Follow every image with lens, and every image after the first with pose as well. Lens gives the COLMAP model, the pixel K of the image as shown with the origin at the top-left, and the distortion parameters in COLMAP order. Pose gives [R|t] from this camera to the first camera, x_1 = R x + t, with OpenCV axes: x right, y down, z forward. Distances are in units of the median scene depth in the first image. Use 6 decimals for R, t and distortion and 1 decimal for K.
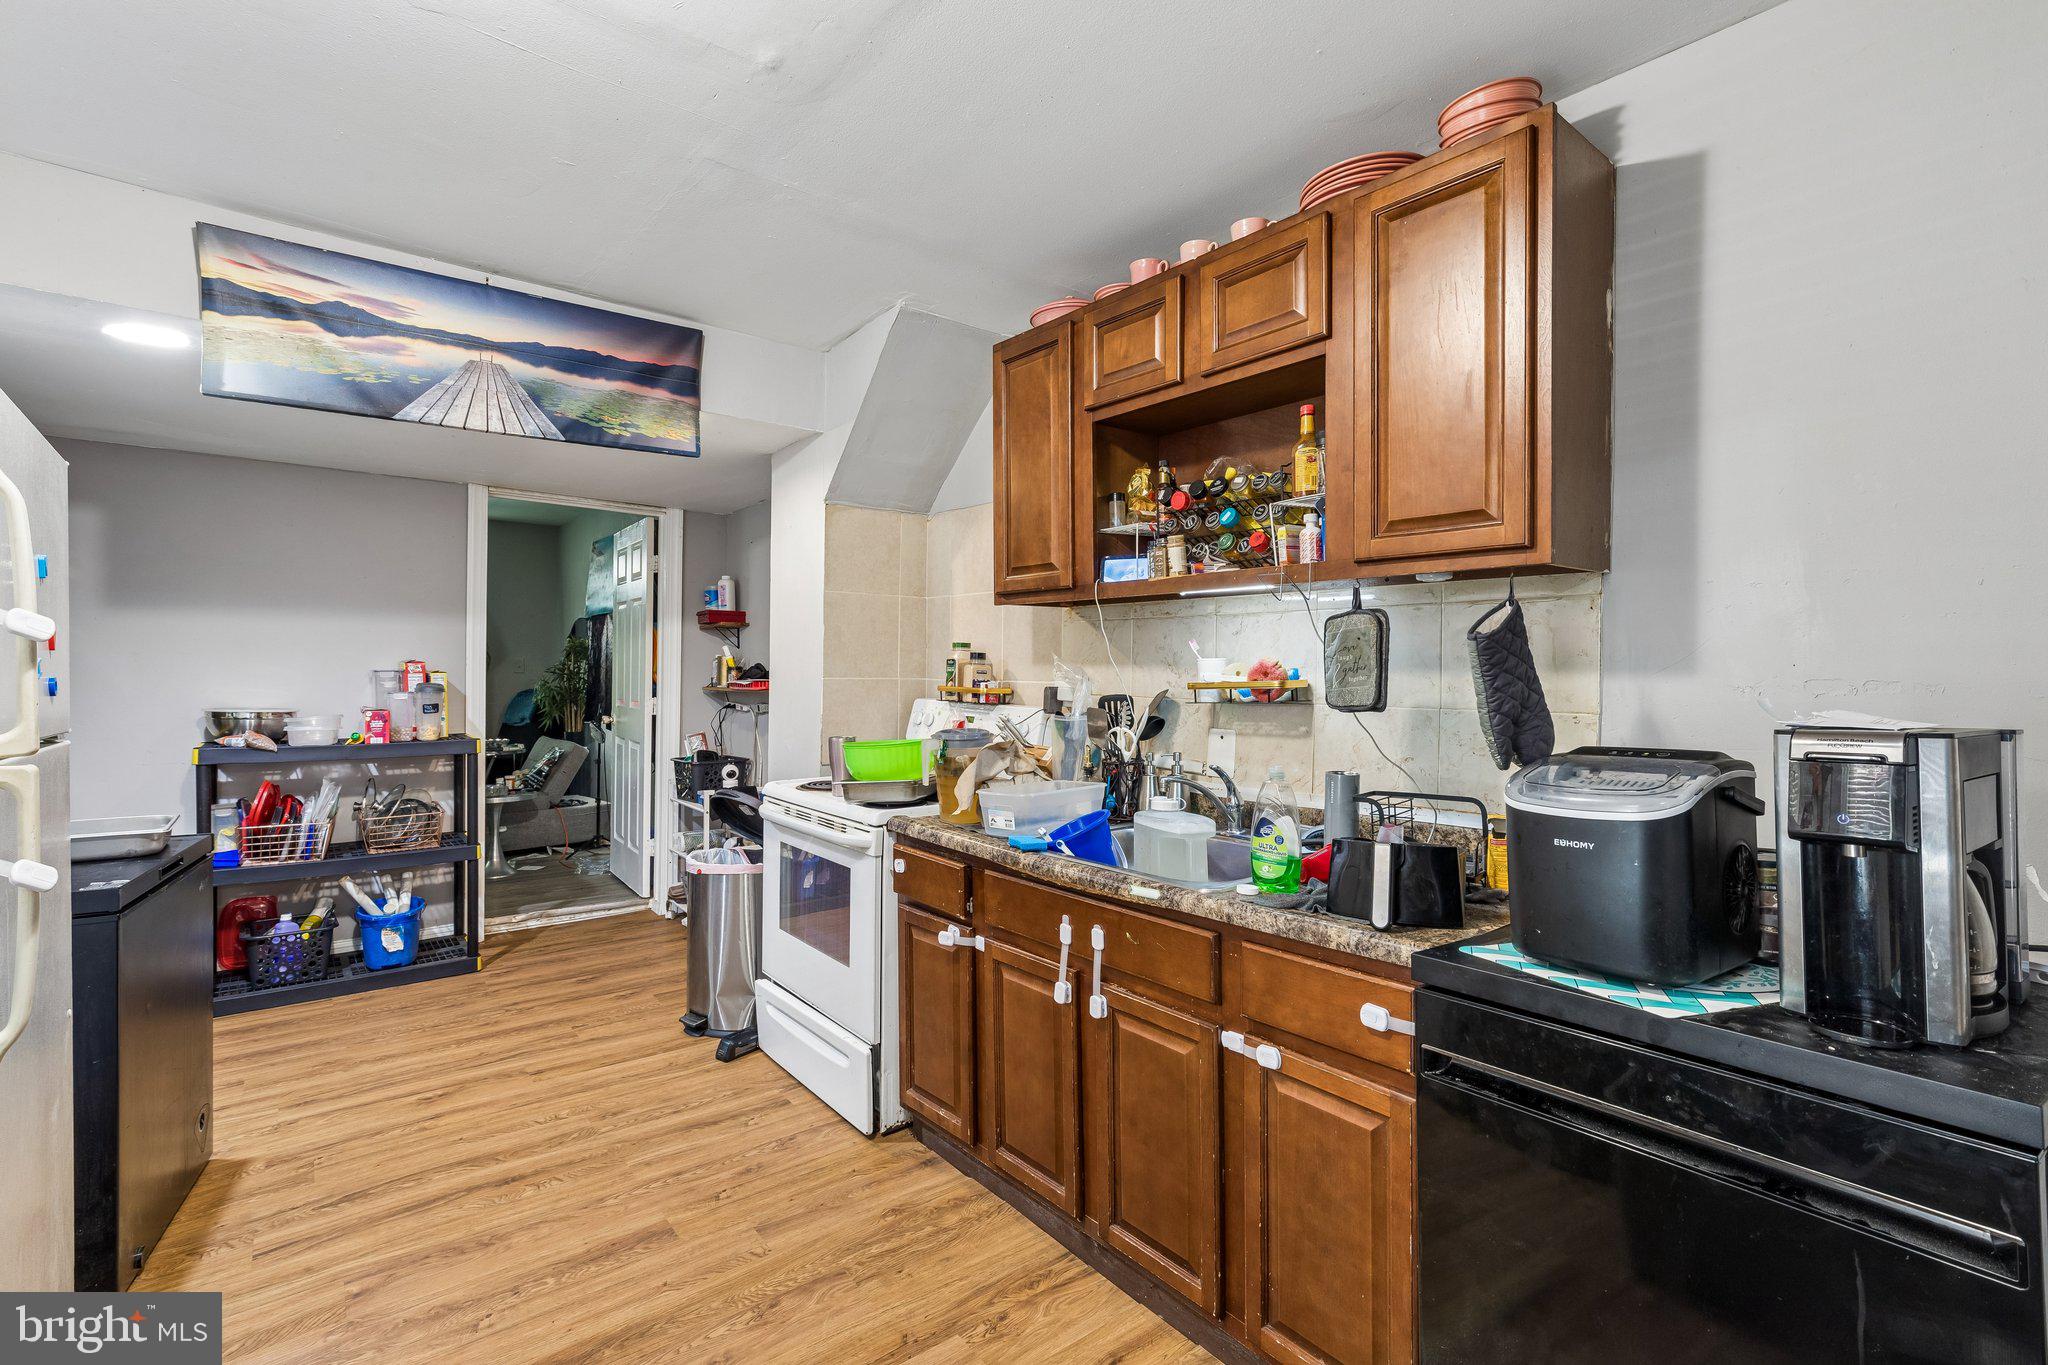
lens RADIAL K [[917.4, 0, 1027.6], [0, 917.4, 673.9], [0, 0, 1]] dist [-0.000113, -0.000444]
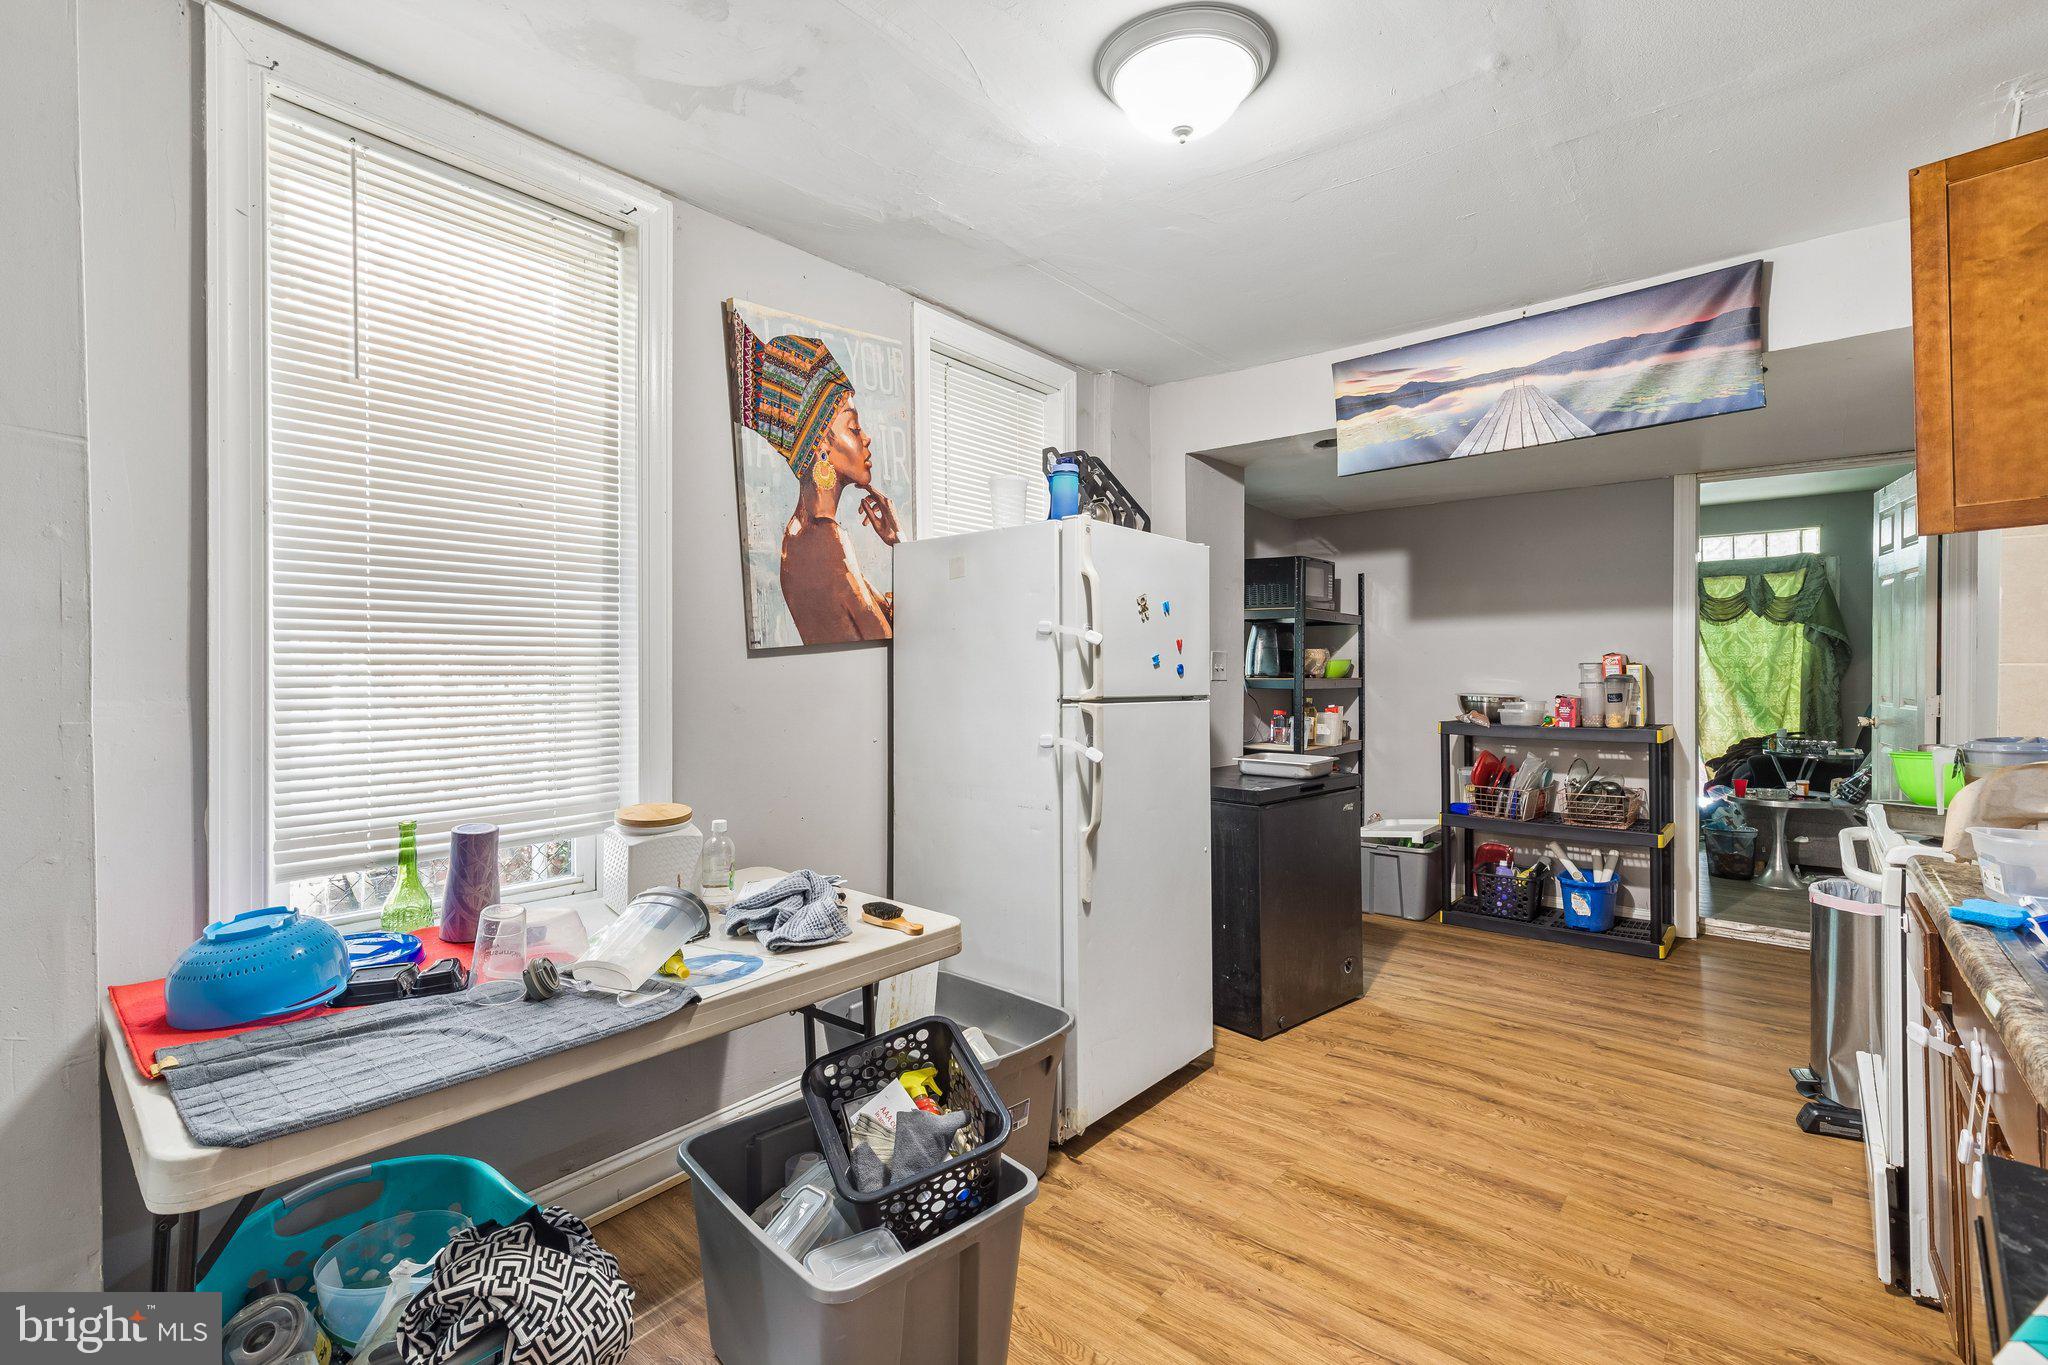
lens RADIAL K [[929.9, 0, 1025.2], [0, 929.9, 670.9], [0, 0, 1]] dist [0.007907, -0.000264]
pose [[0.189886, -0.005120, -0.981793, 0.399223], [0.001957, 0.999986, -0.004836, 0.014480], [0.981804, -0.001003, 0.189893, 0.170069]]
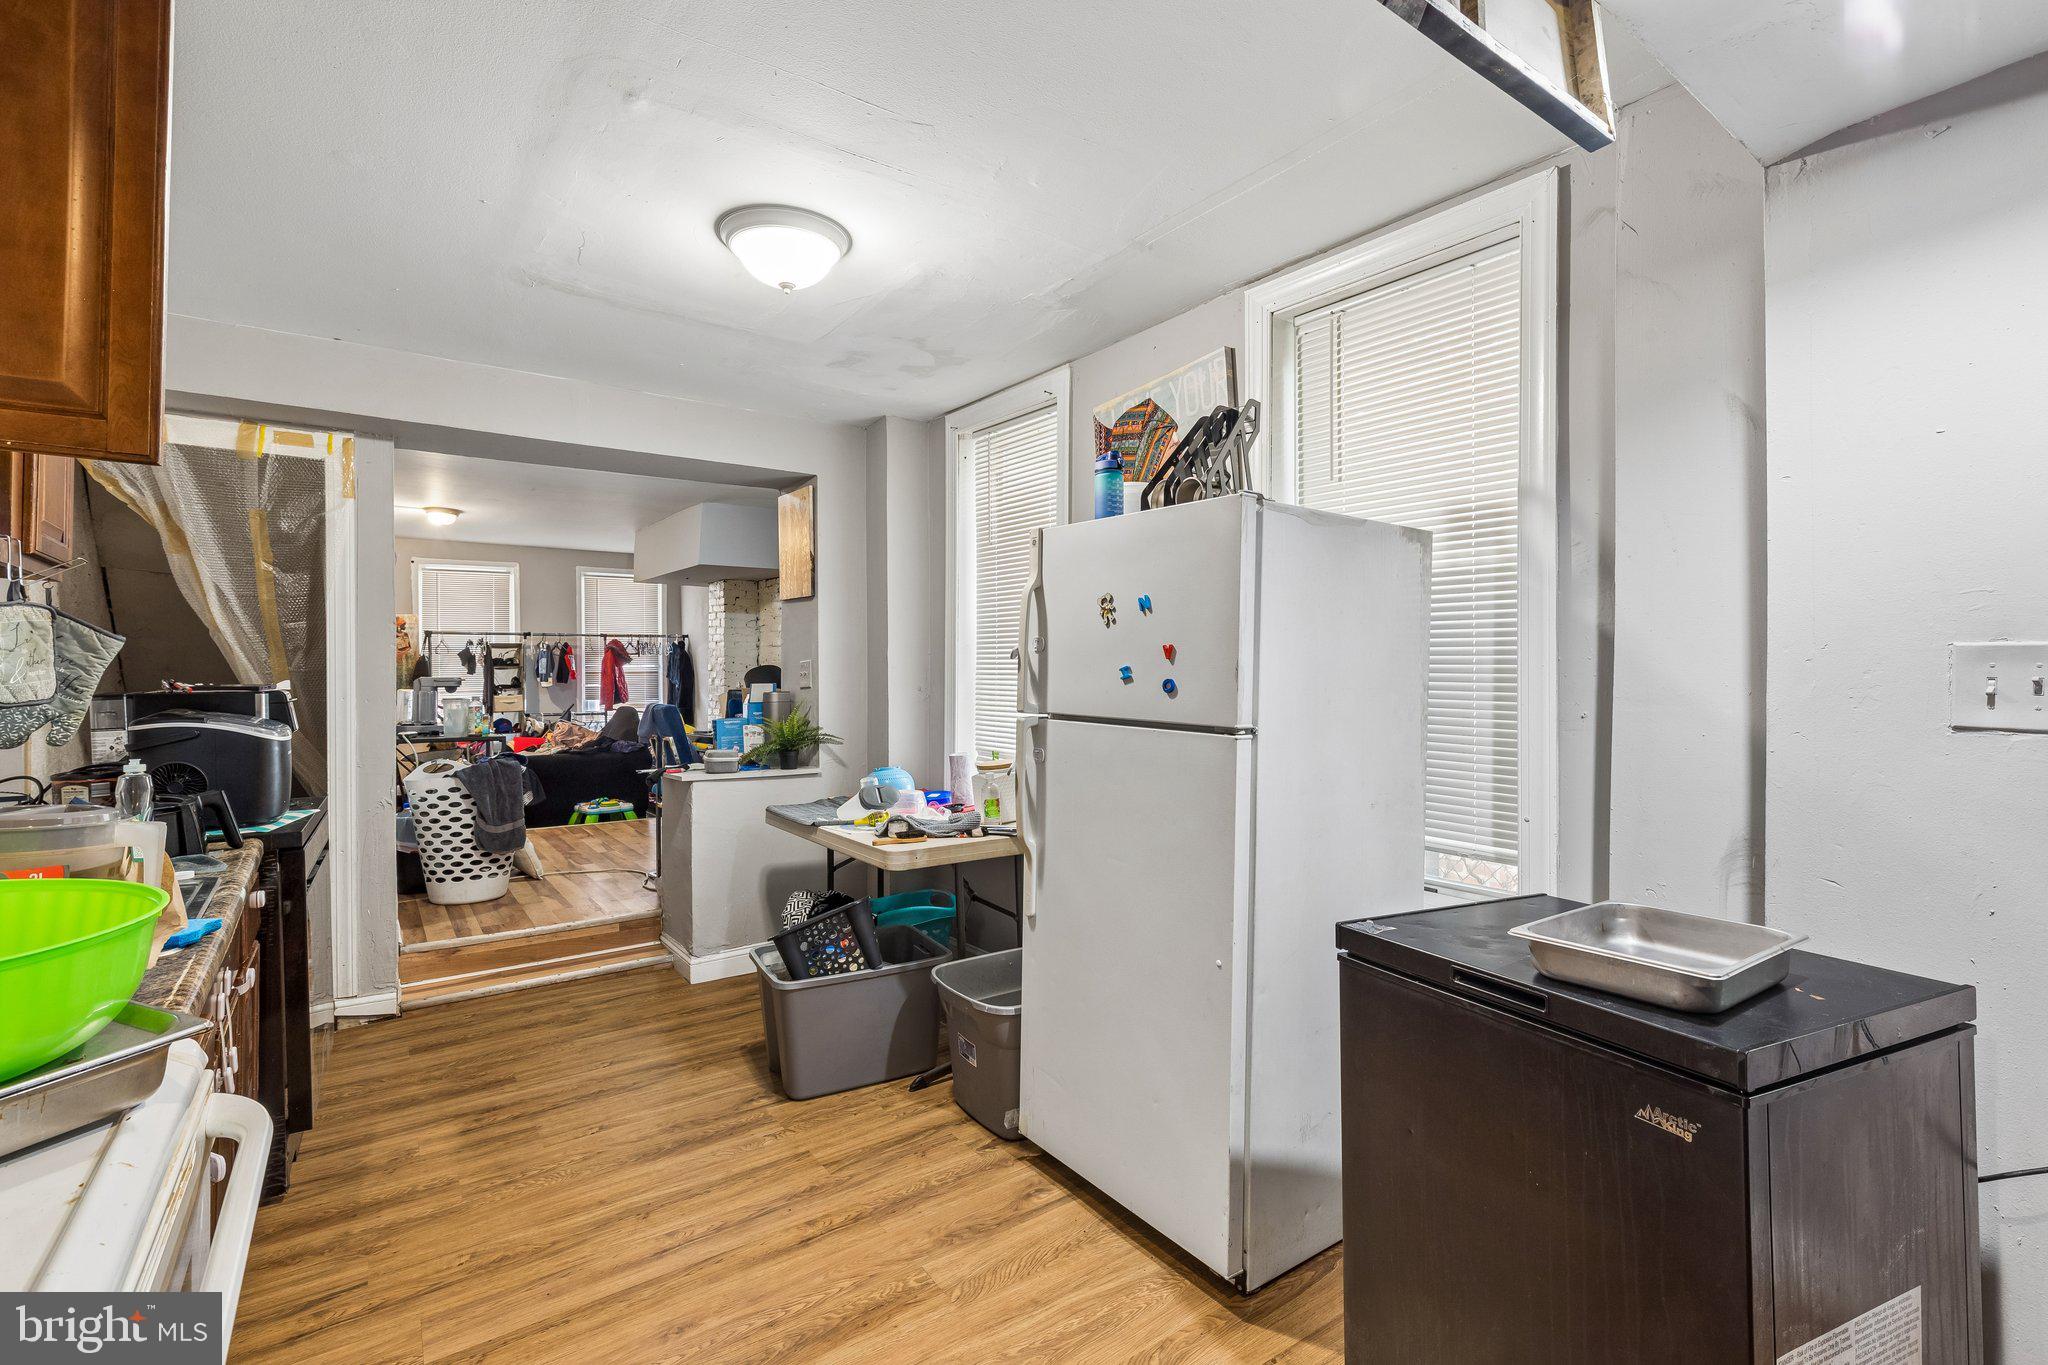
lens RADIAL K [[929.9, 0, 1025.2], [0, 929.9, 670.9], [0, 0, 1]] dist [0.007907, -0.000264]
pose [[-0.997919, -0.007598, 0.064035, -0.519007], [-0.007454, 0.999969, 0.002494, -0.005096], [-0.064052, 0.002012, -0.997945, 1.290606]]
